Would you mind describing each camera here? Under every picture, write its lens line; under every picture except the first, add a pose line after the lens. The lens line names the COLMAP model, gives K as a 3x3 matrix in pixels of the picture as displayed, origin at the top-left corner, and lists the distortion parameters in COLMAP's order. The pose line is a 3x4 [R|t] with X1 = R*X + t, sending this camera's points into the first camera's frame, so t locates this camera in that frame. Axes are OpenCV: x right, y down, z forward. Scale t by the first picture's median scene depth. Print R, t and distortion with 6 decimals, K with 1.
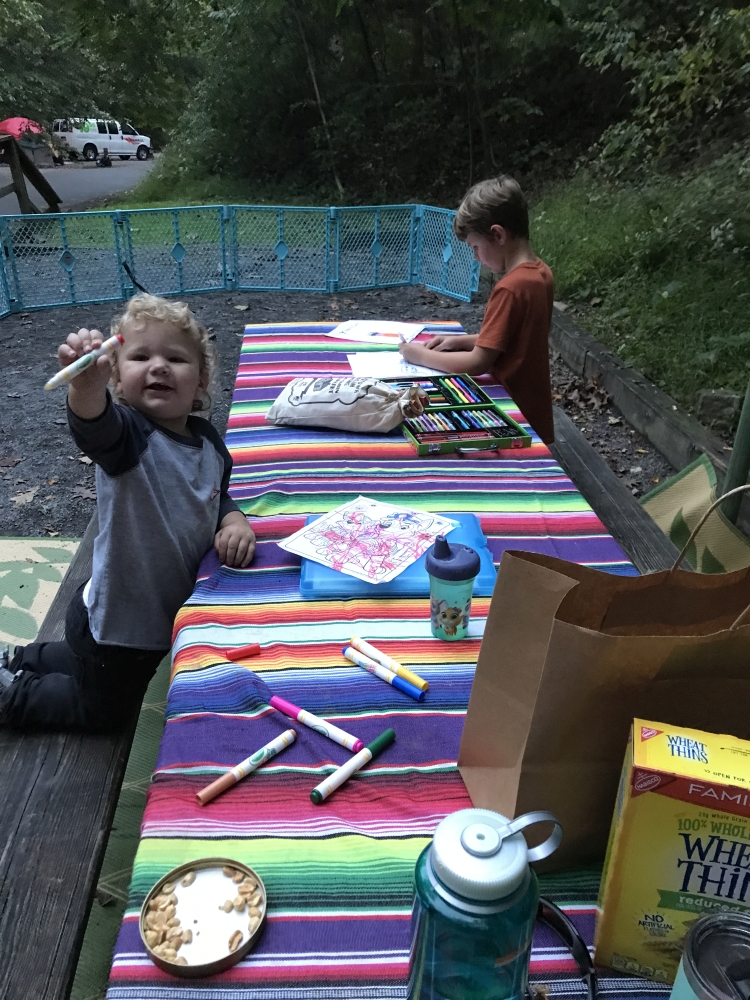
lens RADIAL K [[808.5, 0, 392.1], [0, 808.5, 501.3], [0, 0, 1]] dist [-0.004360, 0.016762]
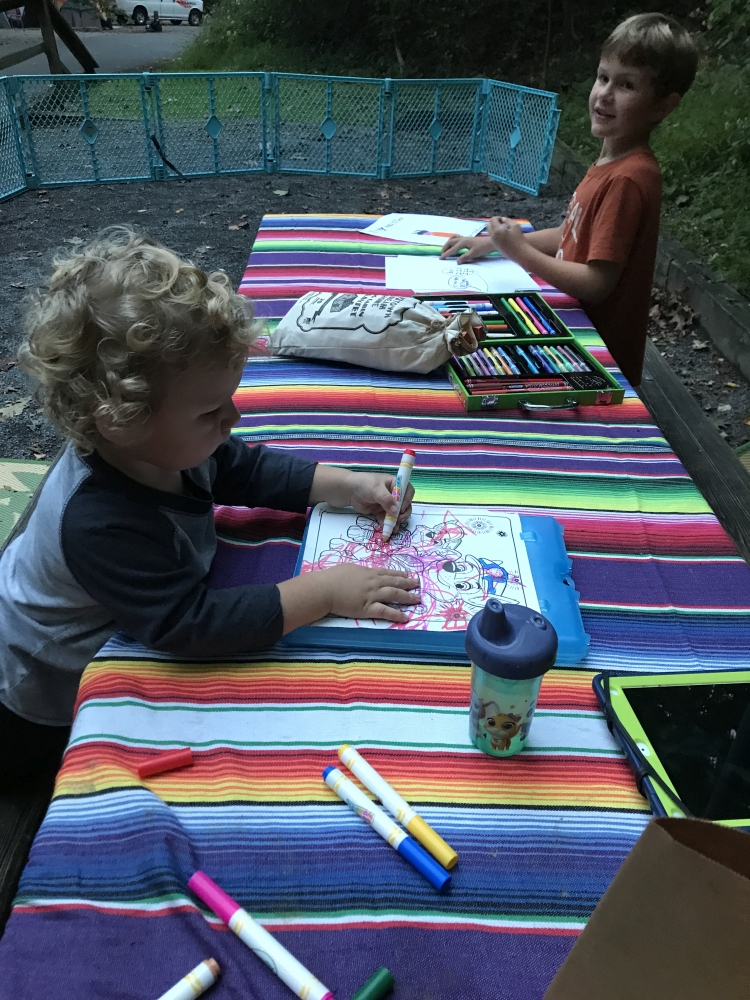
lens RADIAL K [[808.5, 0, 392.1], [0, 808.5, 501.3], [0, 0, 1]] dist [-0.004360, 0.016762]
pose [[0.997096, 0.055765, -0.051863, 0.003237], [-0.048923, 0.990957, 0.124939, -0.027246], [0.058362, -0.122039, 0.990808, 0.113317]]
